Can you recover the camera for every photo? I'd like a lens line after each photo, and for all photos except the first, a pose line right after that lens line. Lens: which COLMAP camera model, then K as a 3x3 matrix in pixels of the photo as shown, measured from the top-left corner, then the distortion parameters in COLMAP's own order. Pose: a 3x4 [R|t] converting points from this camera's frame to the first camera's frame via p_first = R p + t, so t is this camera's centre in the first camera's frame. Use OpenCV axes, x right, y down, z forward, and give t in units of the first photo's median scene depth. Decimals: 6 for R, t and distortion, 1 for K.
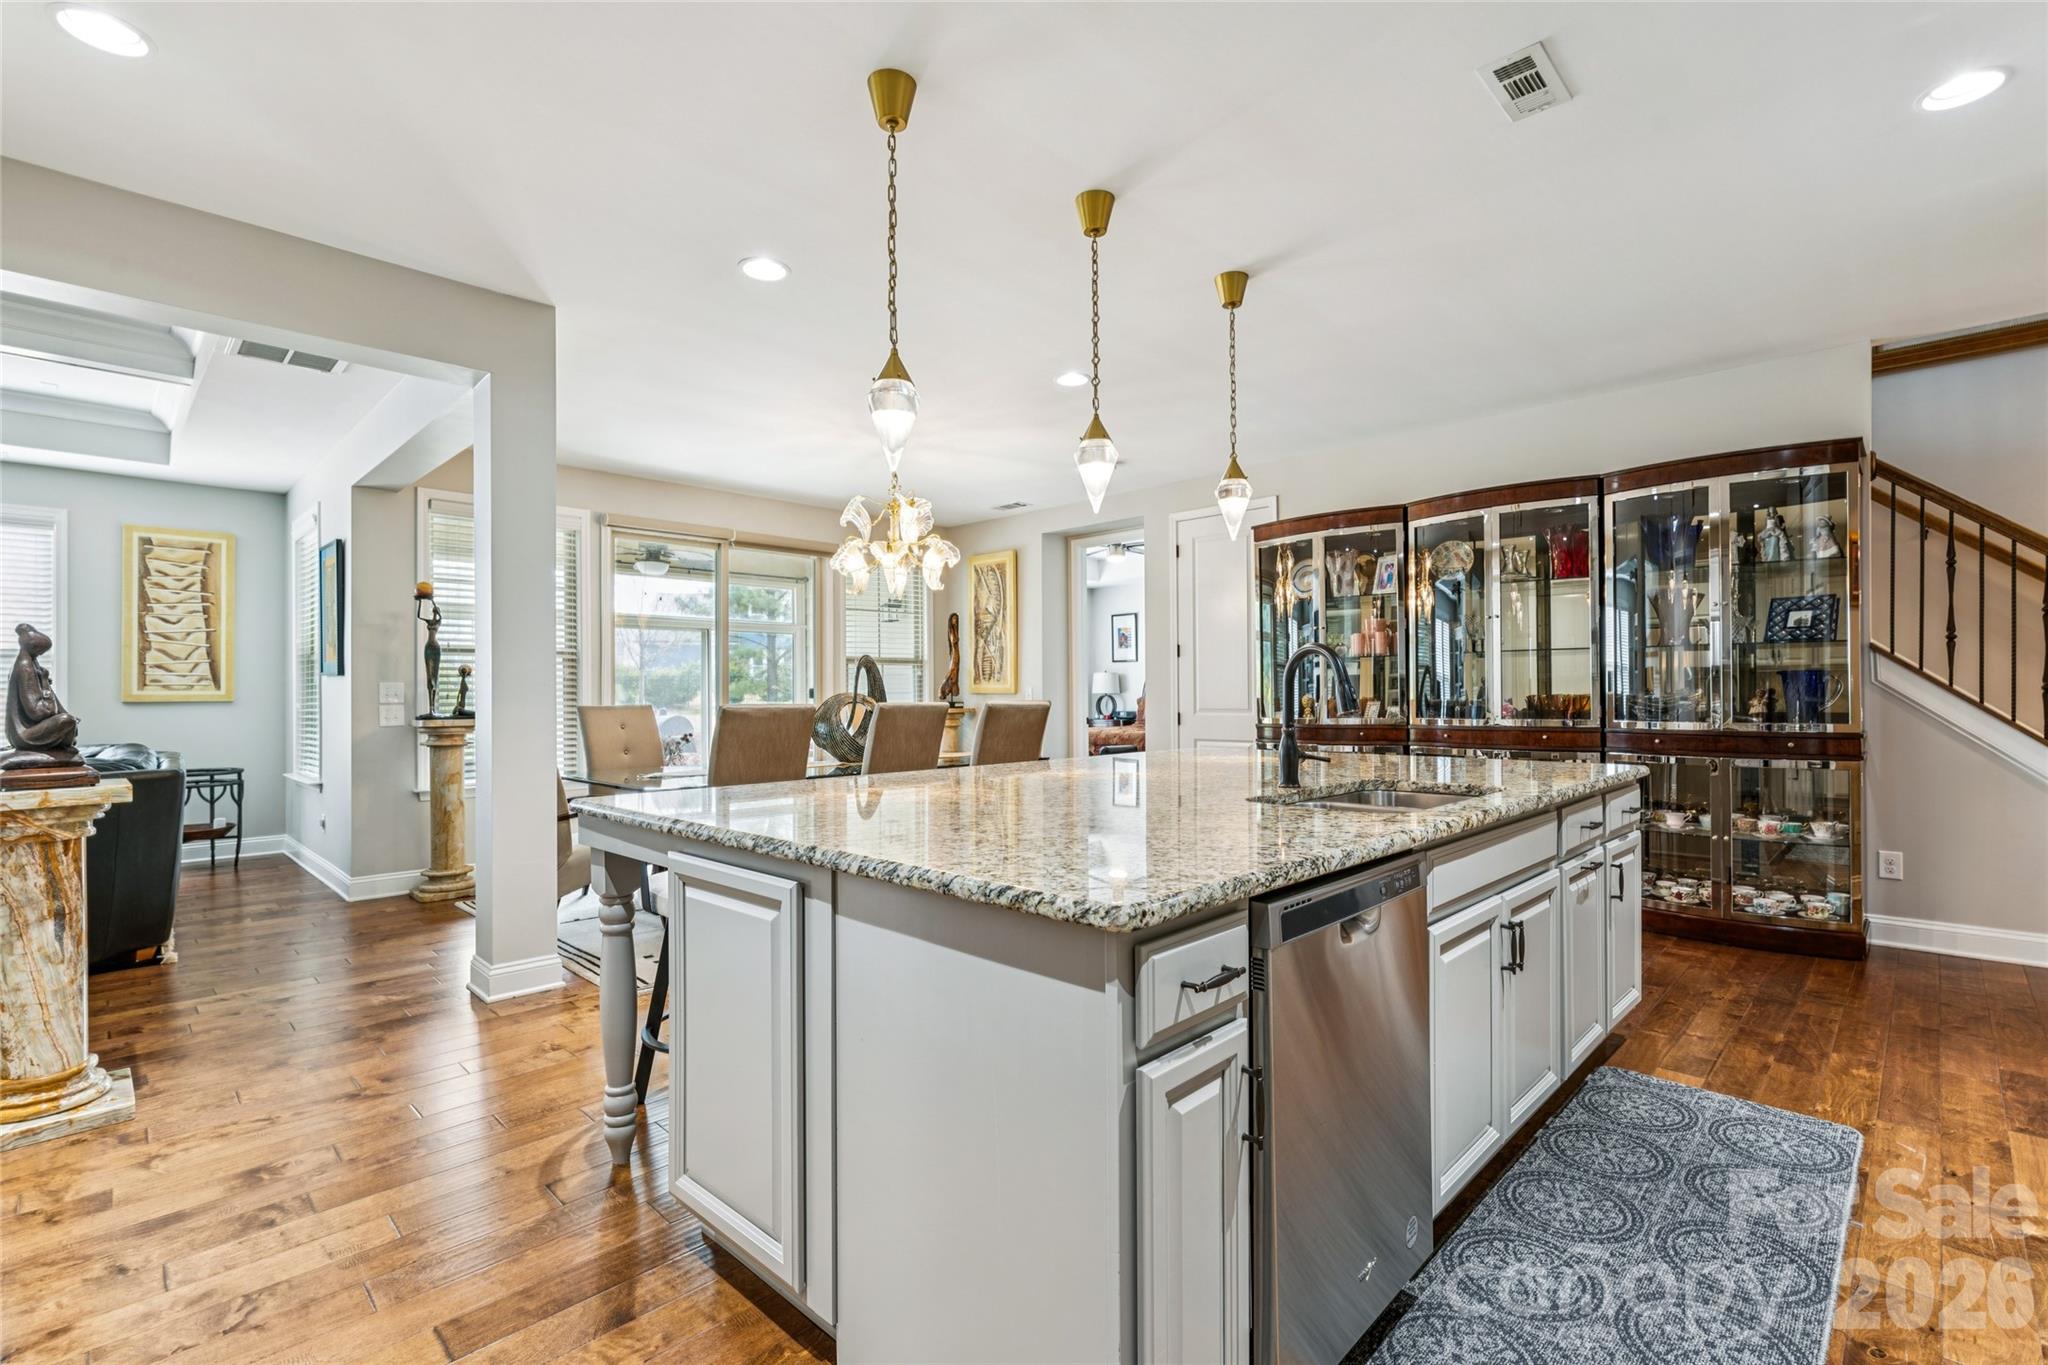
lens RADIAL K [[928.1, 0, 1024.1], [0, 928.1, 681.0], [0, 0, 1]] dist [-0.000985, -0.000025]
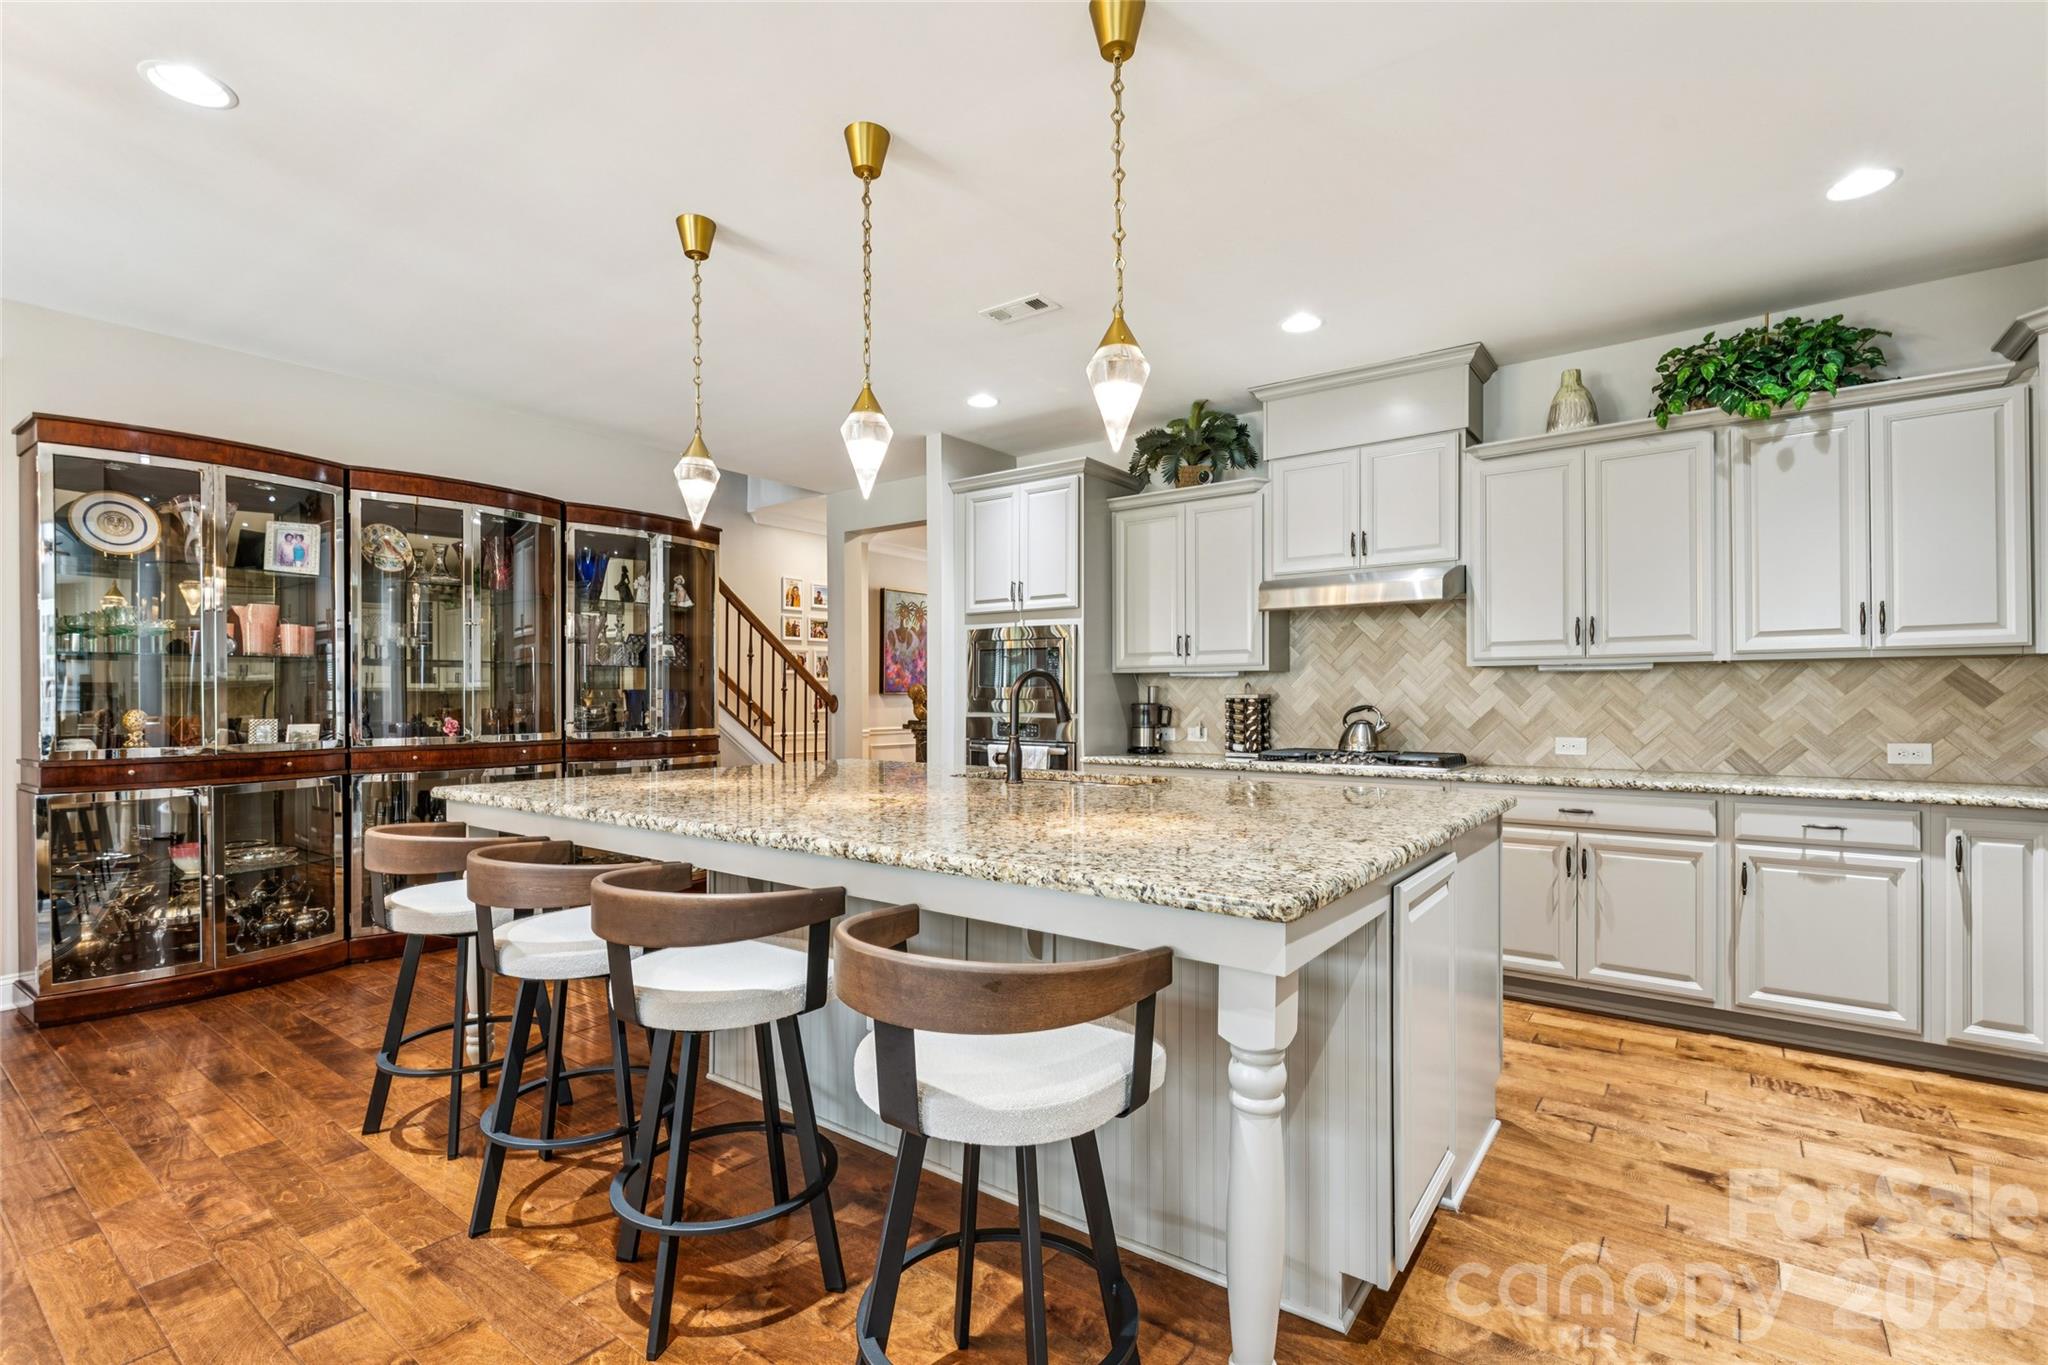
lens RADIAL K [[928.1, 0, 1037.0], [0, 928.1, 703.7], [0, 0, 1]] dist [-0.000985, -0.000025]
pose [[-0.139968, 0.001440, 0.990155, -0.373069], [-0.012695, 0.999914, -0.003249, 0.003936], [-0.990075, -0.013025, -0.139938, 0.451394]]
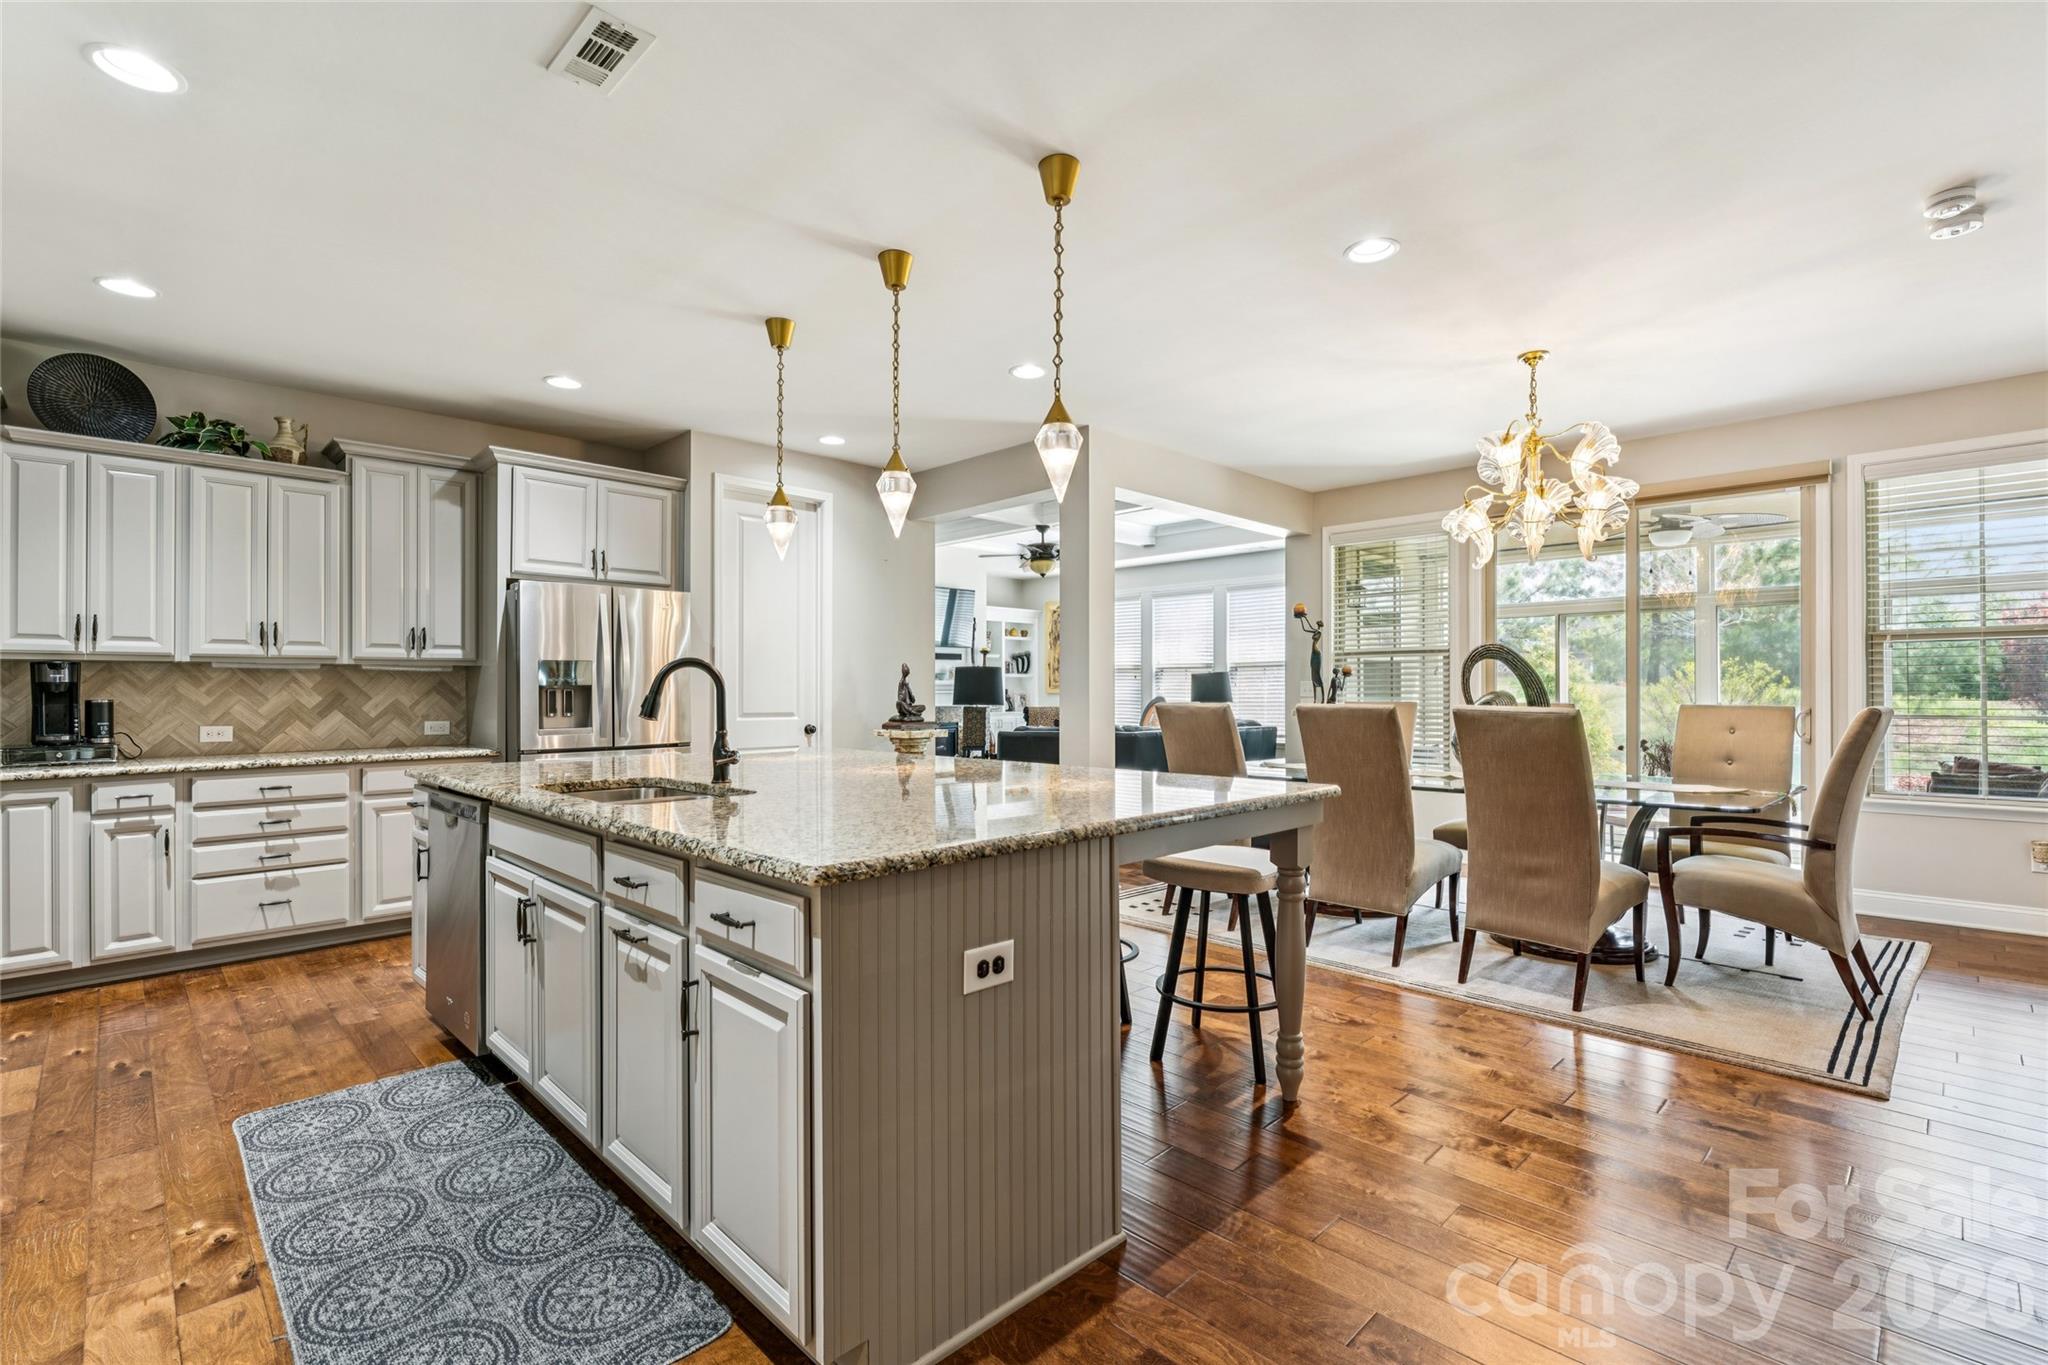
lens RADIAL K [[928.1, 0, 1027.2], [0, 928.1, 678.6], [0, 0, 1]] dist [-0.000985, -0.000025]
pose [[-0.015503, -0.006909, -0.999856, 0.560553], [0.018251, 0.999808, -0.007192, -0.000429], [0.999713, -0.018360, -0.015374, 0.550093]]
